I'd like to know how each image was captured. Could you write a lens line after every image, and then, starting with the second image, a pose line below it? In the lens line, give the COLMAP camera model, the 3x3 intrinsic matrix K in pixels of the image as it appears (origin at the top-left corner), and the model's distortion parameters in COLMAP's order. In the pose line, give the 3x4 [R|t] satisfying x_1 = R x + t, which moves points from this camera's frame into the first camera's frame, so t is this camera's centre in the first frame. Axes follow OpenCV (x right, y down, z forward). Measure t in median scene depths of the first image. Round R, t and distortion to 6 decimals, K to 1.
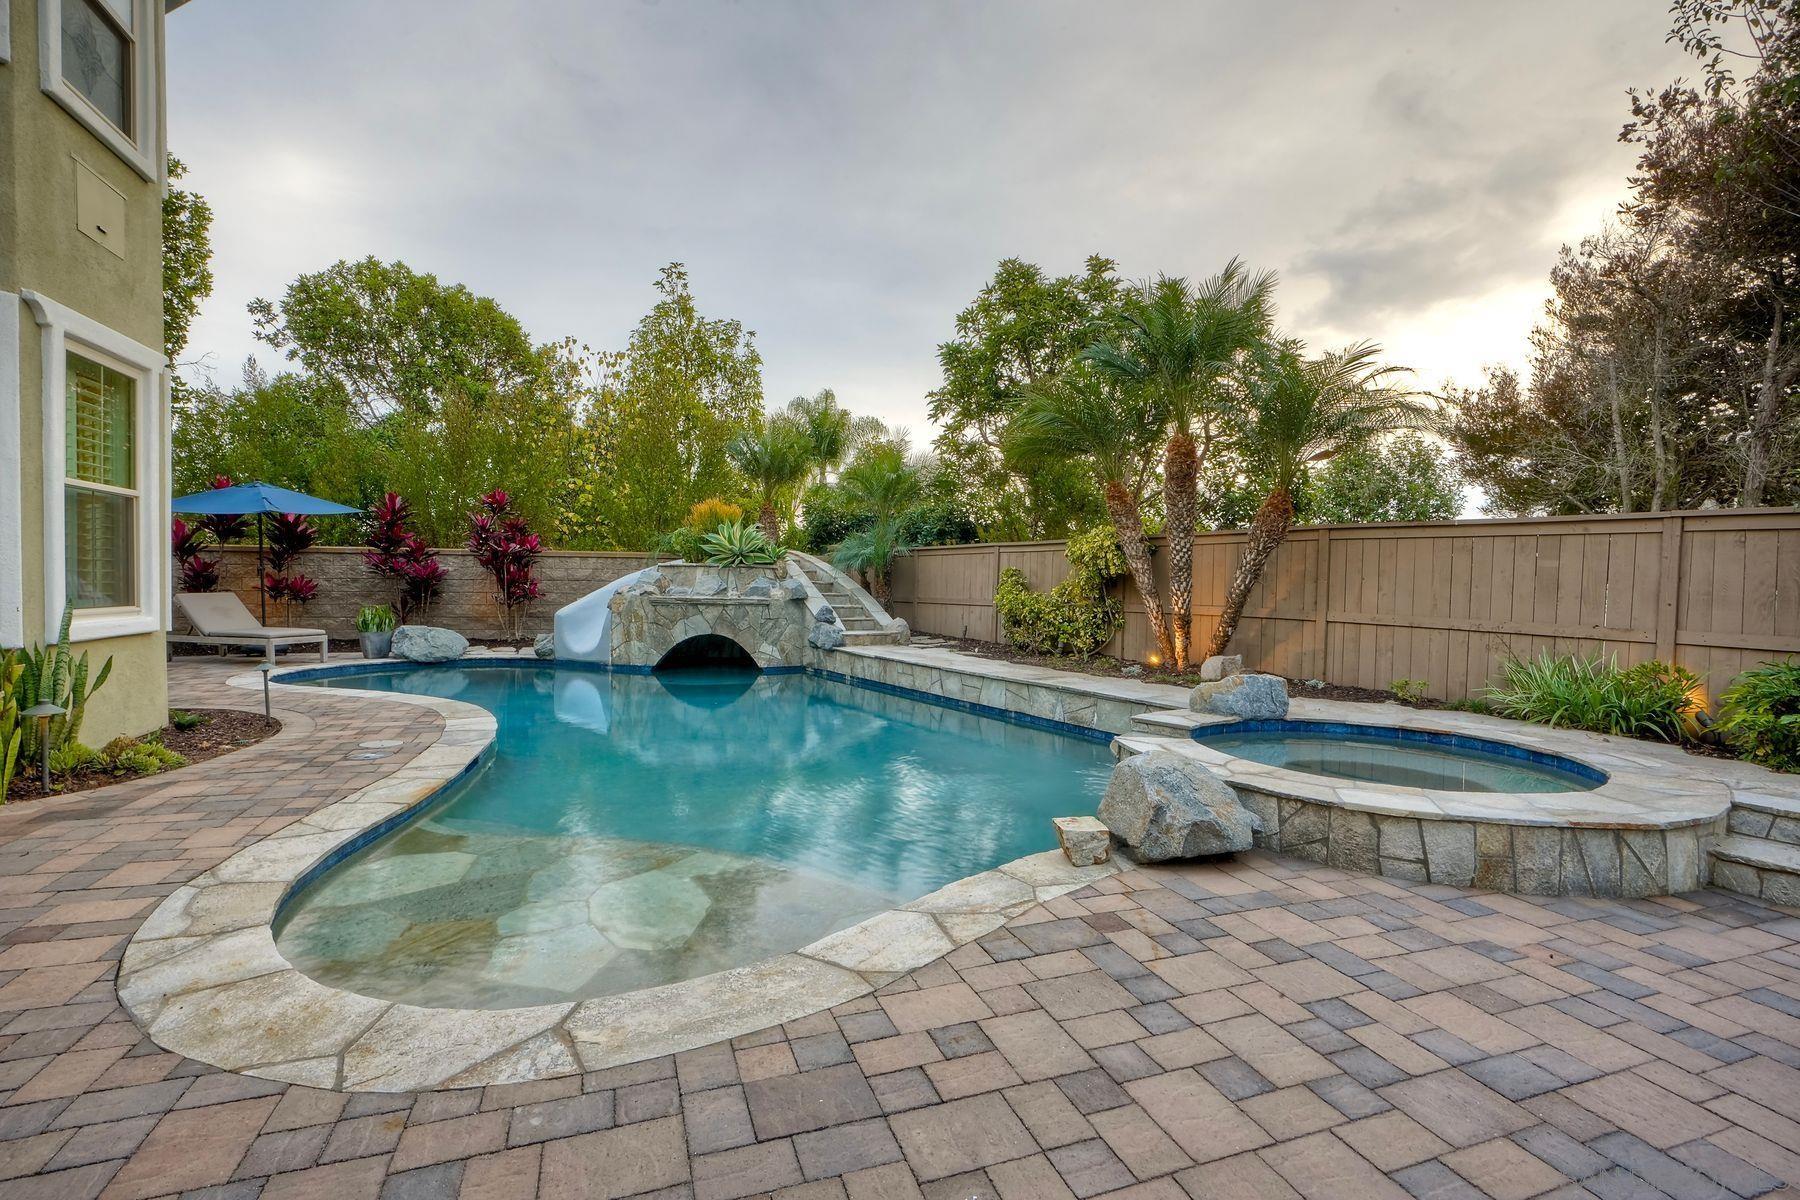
lens RADIAL K [[825.1, 0, 902.3], [0, 825.1, 604.5], [0, 0, 1]] dist [-0.008083, 0.005888]
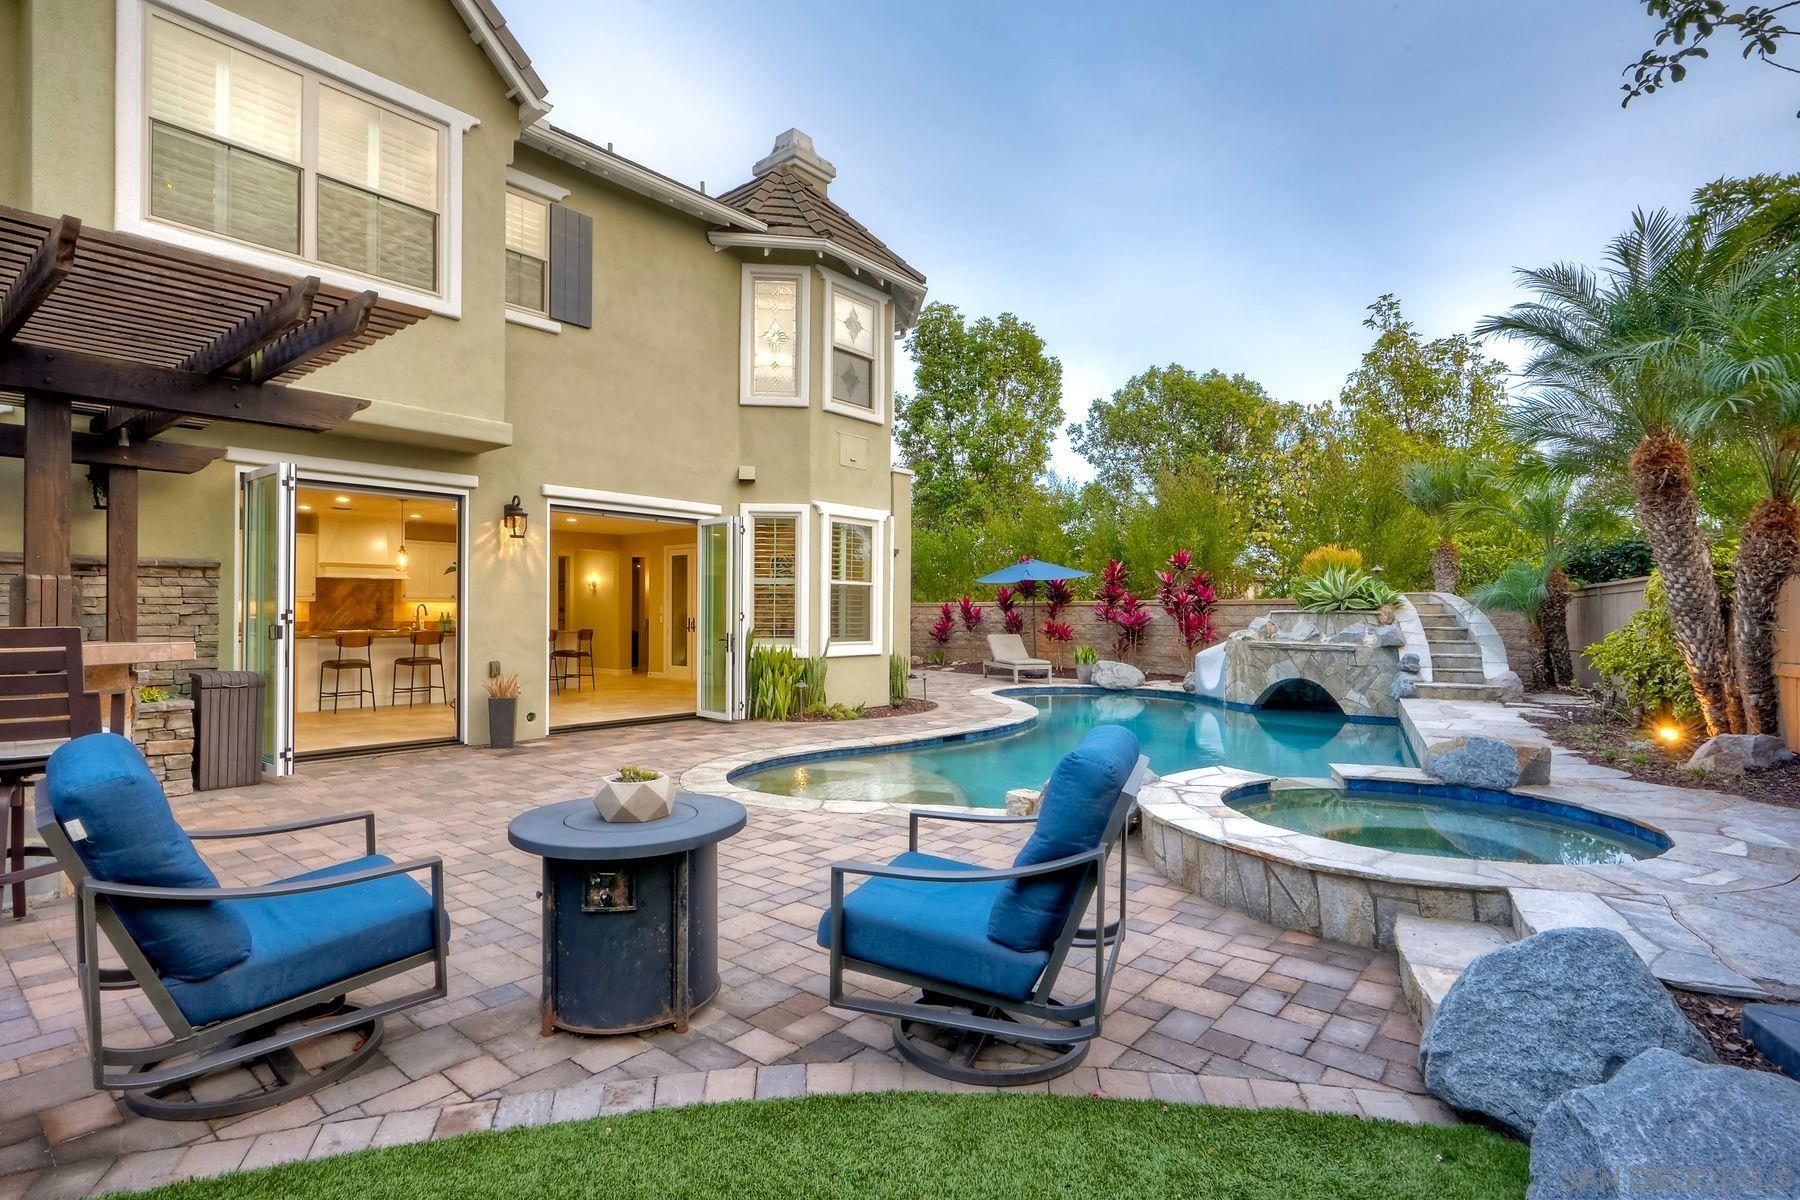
lens RADIAL K [[913.8, 0, 899.1], [0, 913.8, 605.1], [0, 0, 1]] dist [0.002548, -0.000100]
pose [[0.499029, -0.020212, -0.866350, 0.511035], [-0.021382, 0.999136, -0.035626, -0.004257], [0.866321, 0.036303, 0.498166, -0.015612]]
